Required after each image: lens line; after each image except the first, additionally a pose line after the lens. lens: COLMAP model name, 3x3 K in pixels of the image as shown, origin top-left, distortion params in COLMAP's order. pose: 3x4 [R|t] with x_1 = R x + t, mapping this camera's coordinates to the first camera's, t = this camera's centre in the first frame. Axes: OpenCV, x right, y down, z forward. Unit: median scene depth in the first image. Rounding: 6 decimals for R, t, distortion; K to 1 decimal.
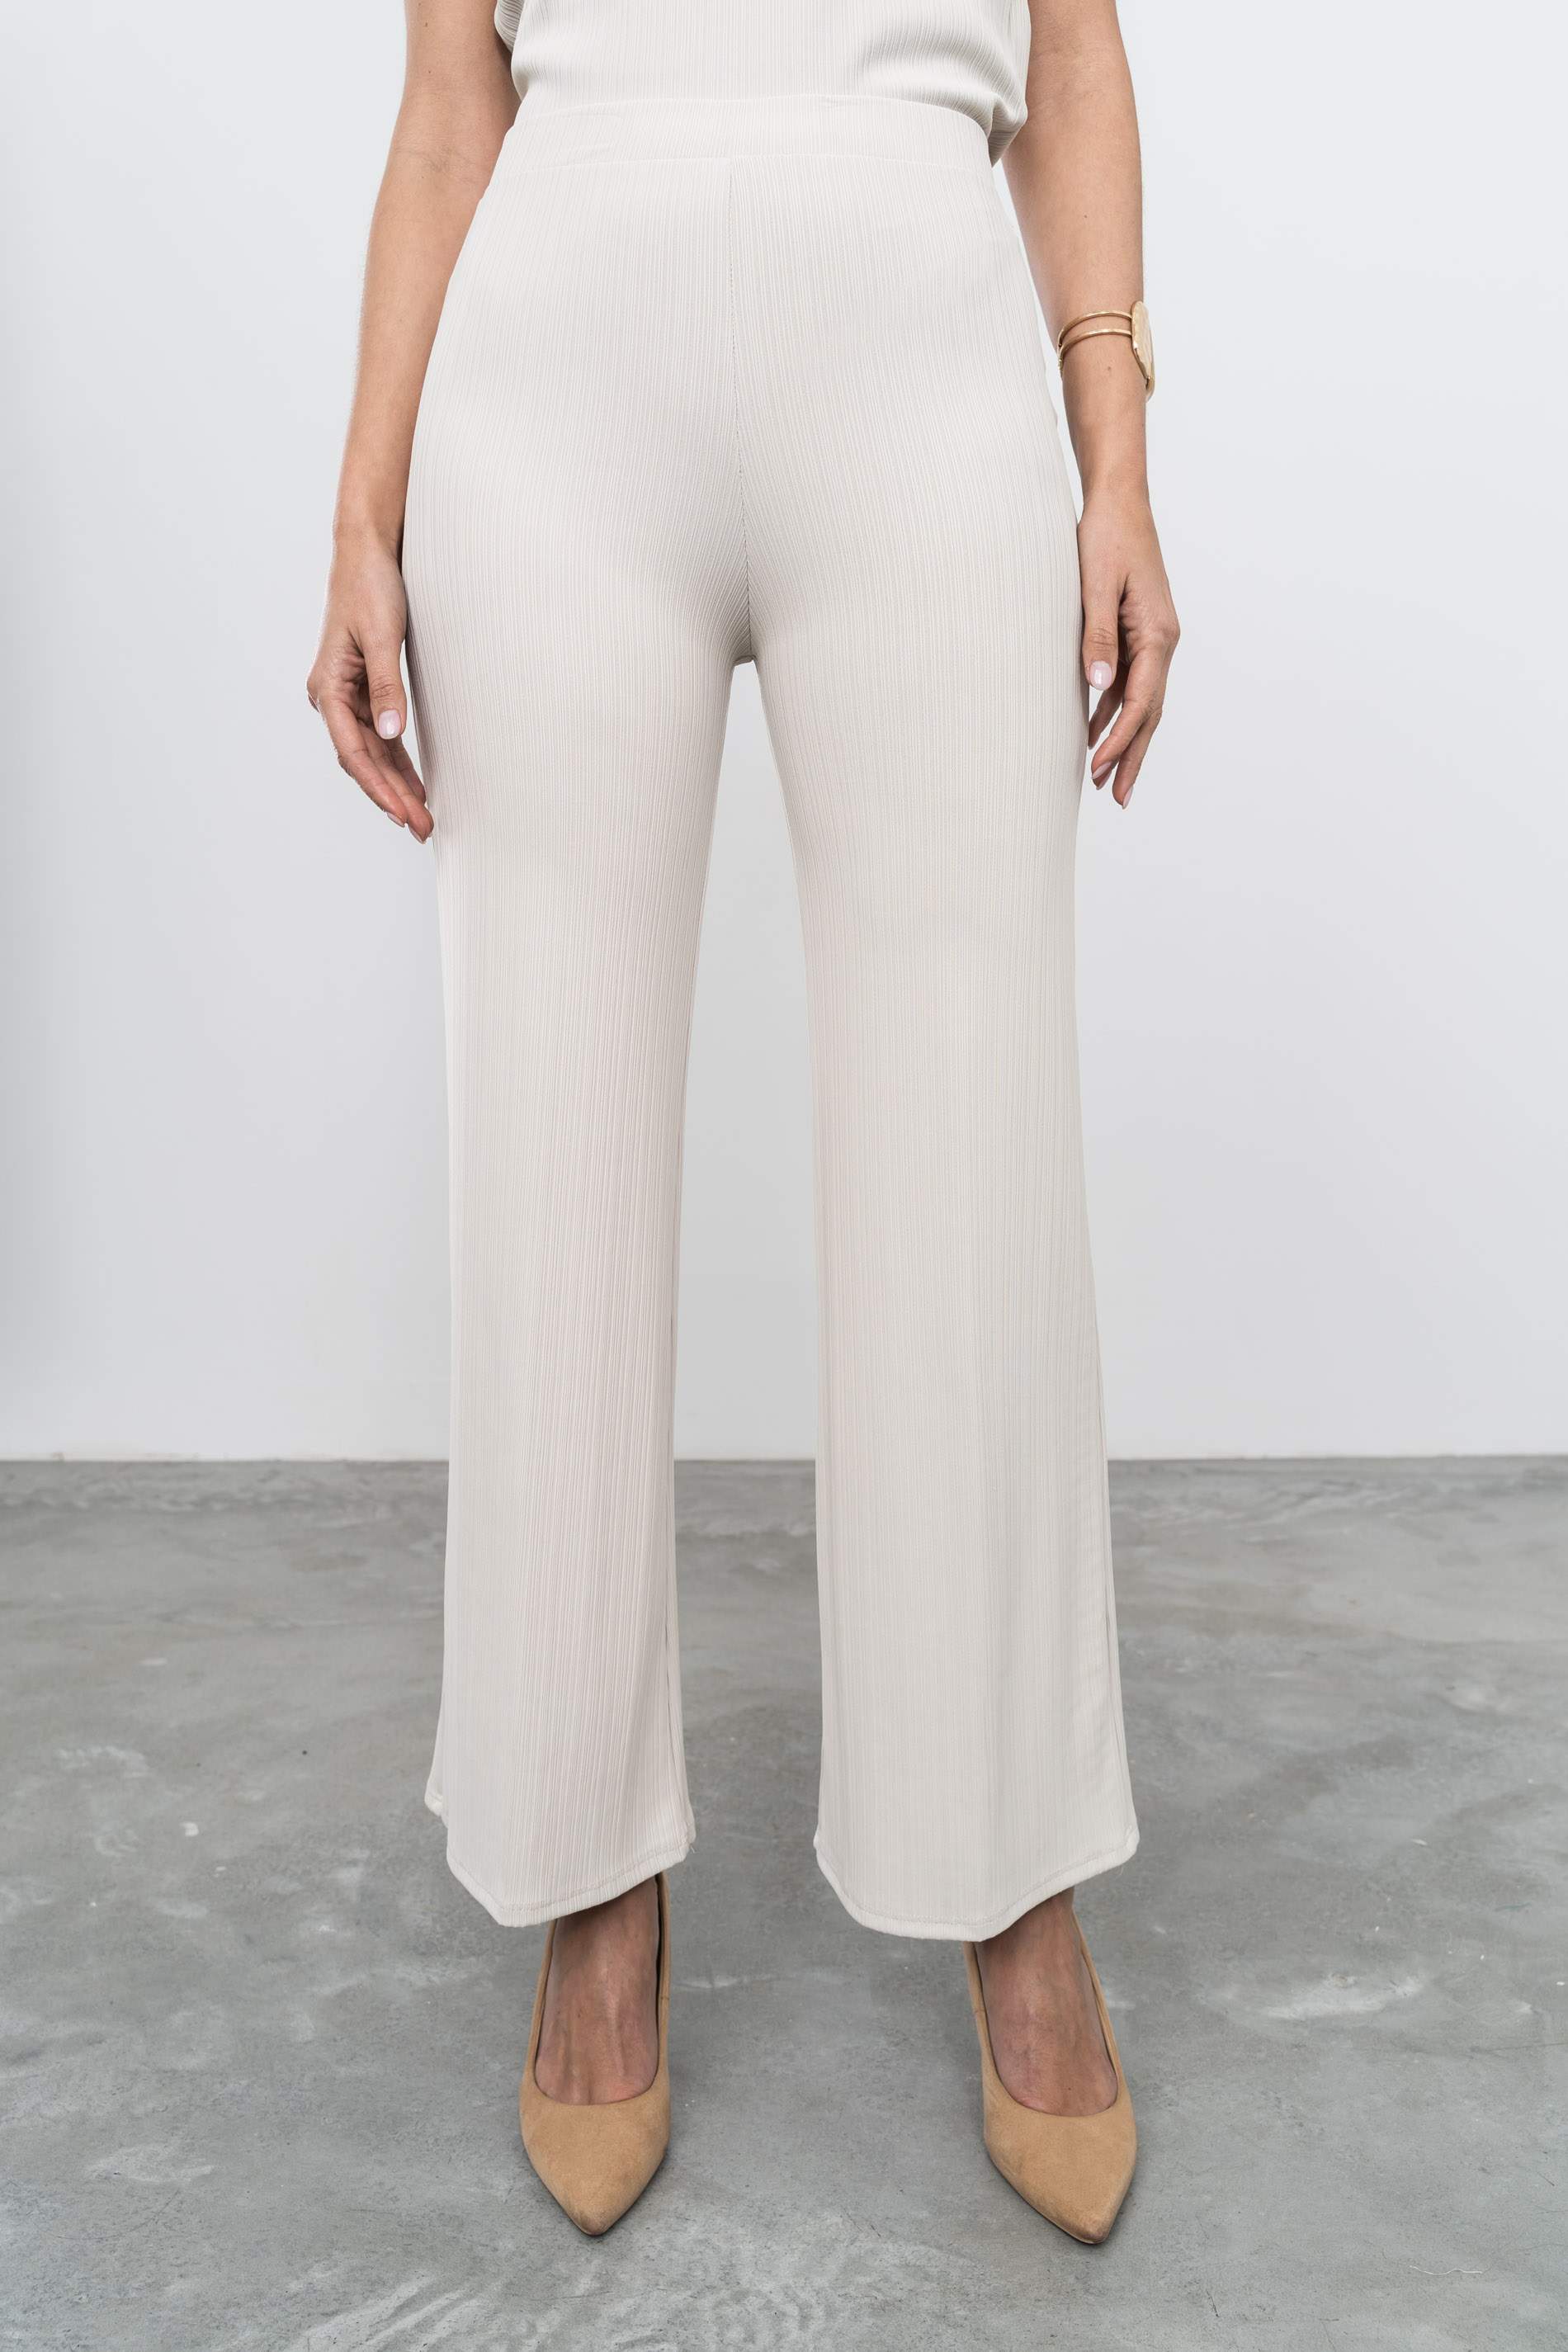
lens RADIAL K [[2017.8, 0, 788.6], [0, 2017.8, 1185.7], [0, 0, 1]] dist [-0.009018, -0.004356]
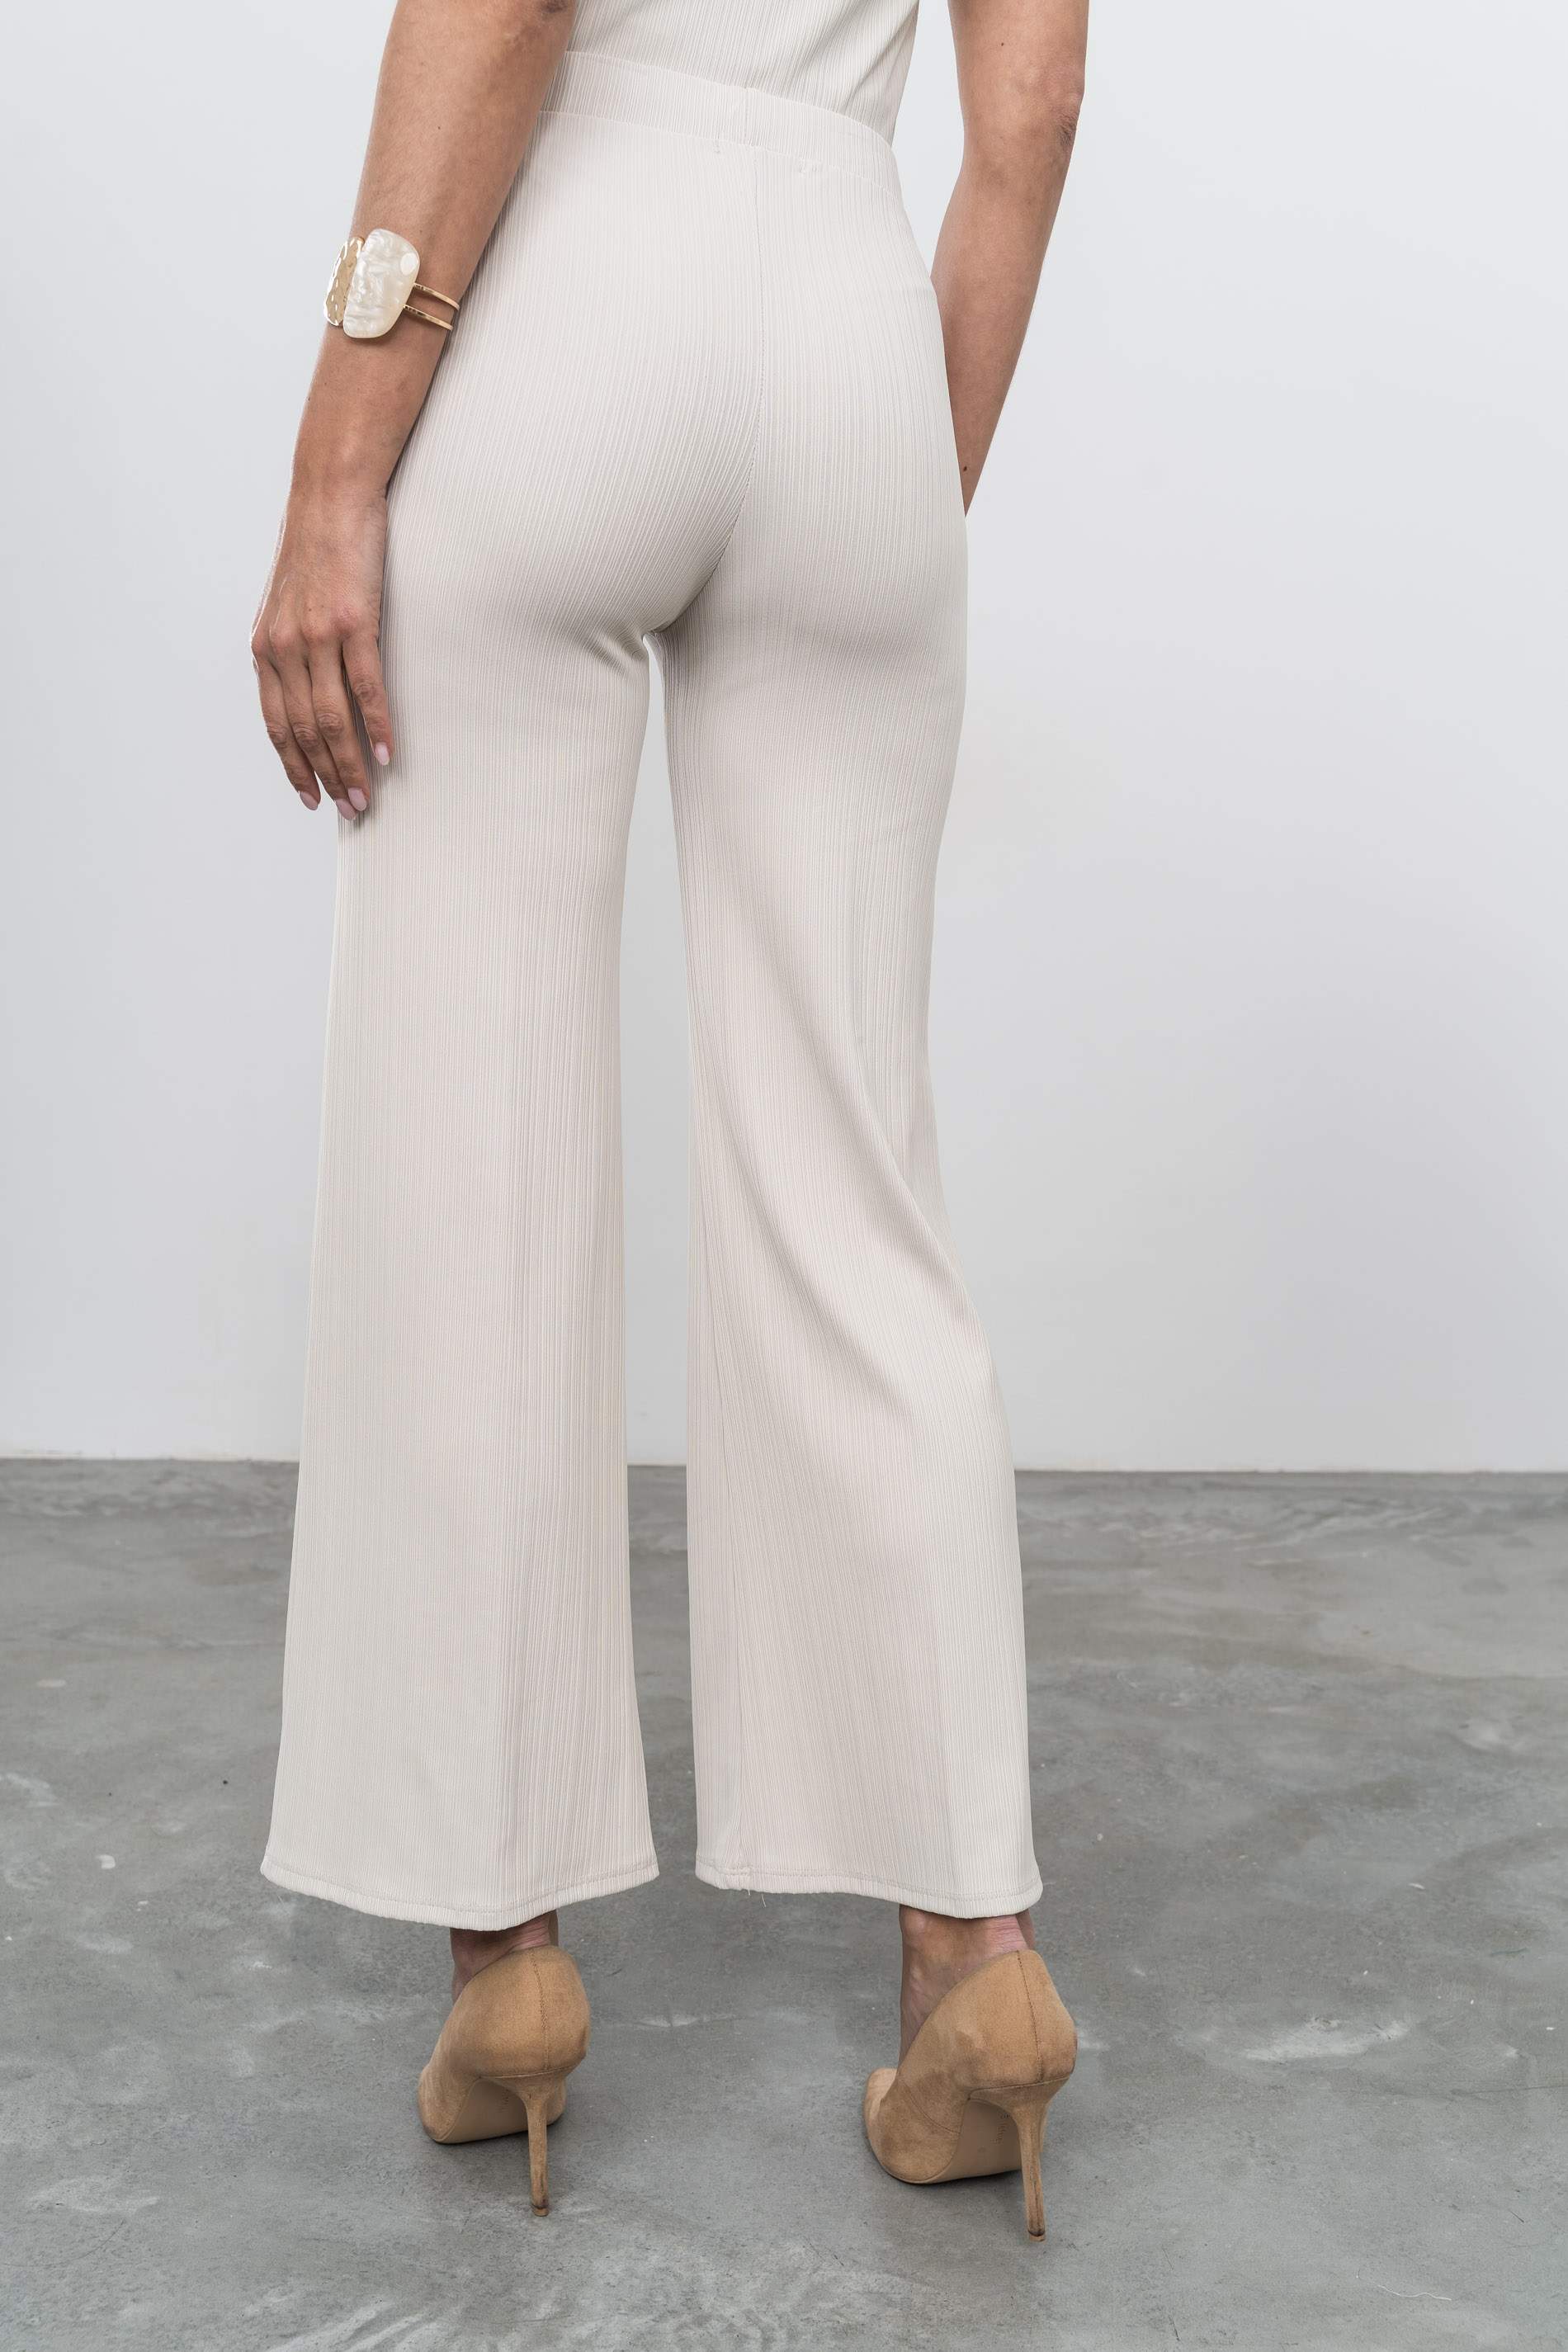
lens RADIAL K [[2504.8, 0, 779.5], [0, 2504.8, 1168.5], [0, 0, 1]] dist [-0.004941, 0.000000]
pose [[0.999780, 0.014193, 0.015475, -0.009964], [-0.014550, 0.999626, 0.023168, -0.035899], [-0.015140, -0.023388, 0.999612, -0.172133]]
